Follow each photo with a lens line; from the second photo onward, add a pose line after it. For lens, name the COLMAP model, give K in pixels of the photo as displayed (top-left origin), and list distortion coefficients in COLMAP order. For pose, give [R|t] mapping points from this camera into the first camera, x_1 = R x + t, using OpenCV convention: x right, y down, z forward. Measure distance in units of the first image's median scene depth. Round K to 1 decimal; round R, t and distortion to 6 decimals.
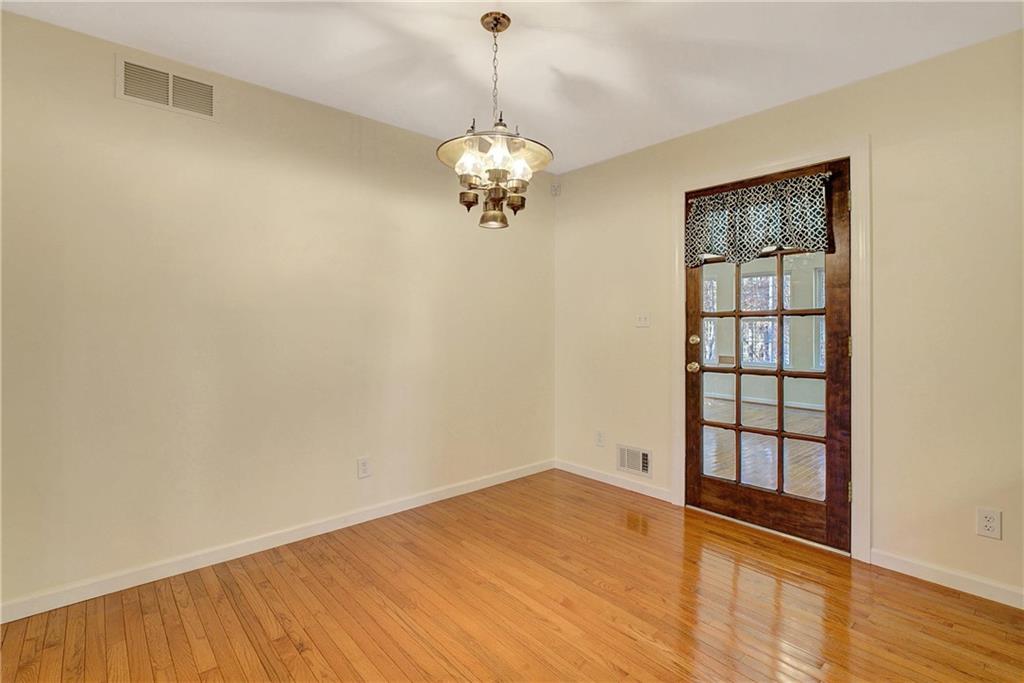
lens RADIAL K [[480.1, 0, 529.9], [0, 480.1, 326.2], [0, 0, 1]] dist [-0.003445, -0.001578]
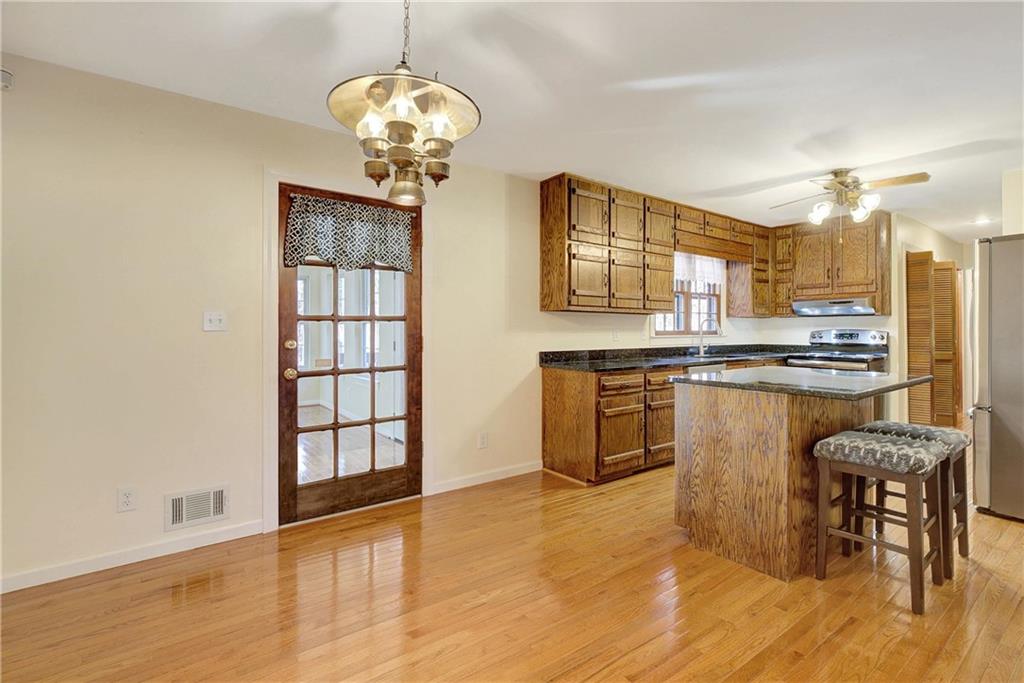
lens RADIAL K [[480.1, 0, 500.1], [0, 480.1, 330.0], [0, 0, 1]] dist [-0.003445, -0.001578]
pose [[0.108866, 0.000515, 0.994056, -0.563331], [0.000780, 1.000000, -0.000604, 0.001469], [-0.994056, 0.000841, 0.108865, 0.515862]]
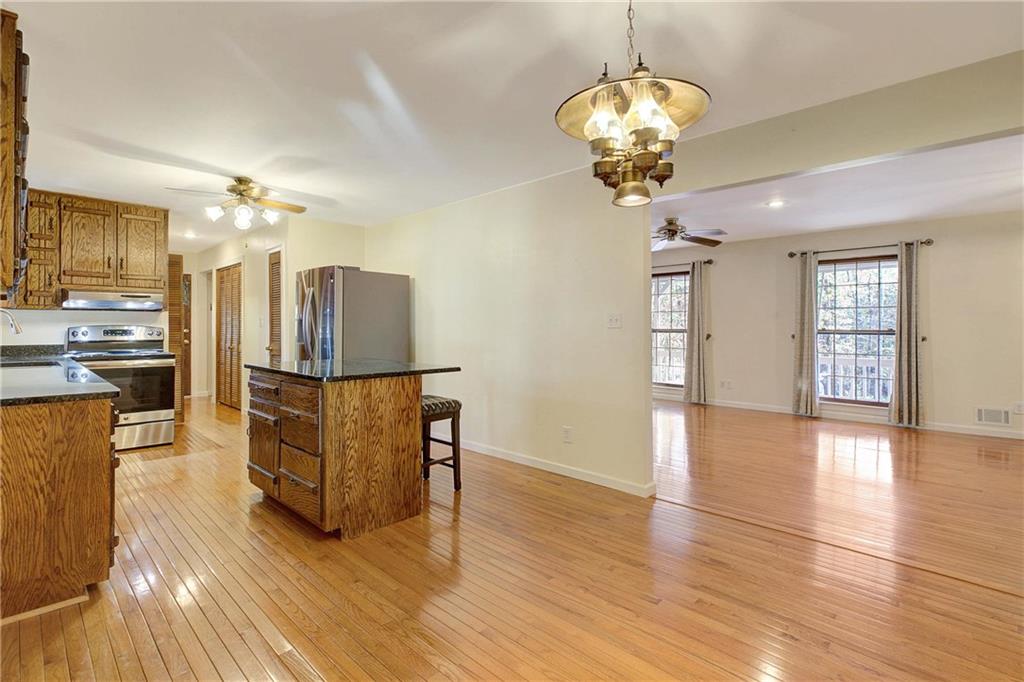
lens RADIAL K [[480.1, 0, 524.4], [0, 480.1, 327.2], [0, 0, 1]] dist [-0.003445, -0.001578]
pose [[-0.997373, -0.001091, -0.072429, 0.094328], [-0.001399, 0.999990, 0.004199, -0.003347], [0.072423, 0.004289, -0.997365, 1.184474]]
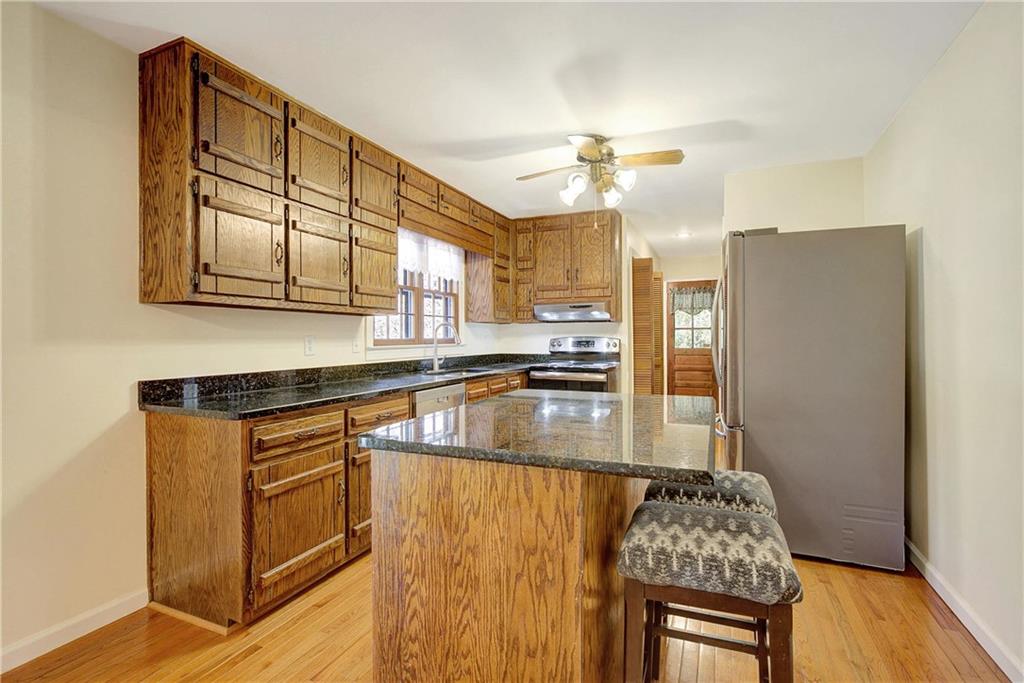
lens RADIAL K [[494.9, 0, 515.5], [0, 494.9, 340.4], [0, 0, 1]] dist [-0.001017, -0.001677]
pose [[-0.420899, -0.003950, 0.907099, -0.086039], [0.004327, 0.999970, 0.006362, -0.000025], [-0.907097, 0.006602, -0.420869, 0.354048]]
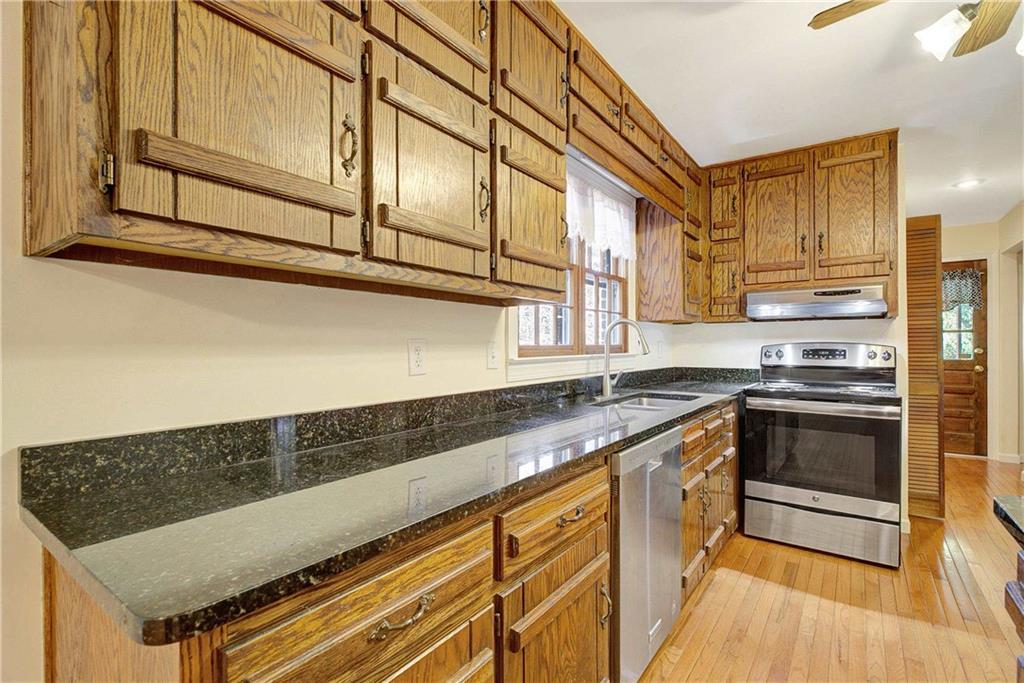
lens RADIAL K [[499.8, 0, 512.7], [0, 499.8, 344.9], [0, 0, 1]] dist [-0.006455, 0.000620]
pose [[-0.219084, 0.000816, 0.975706, 0.459206], [0.004521, 0.999990, 0.000179, 0.001949], [-0.975696, 0.004450, -0.219085, 0.326987]]
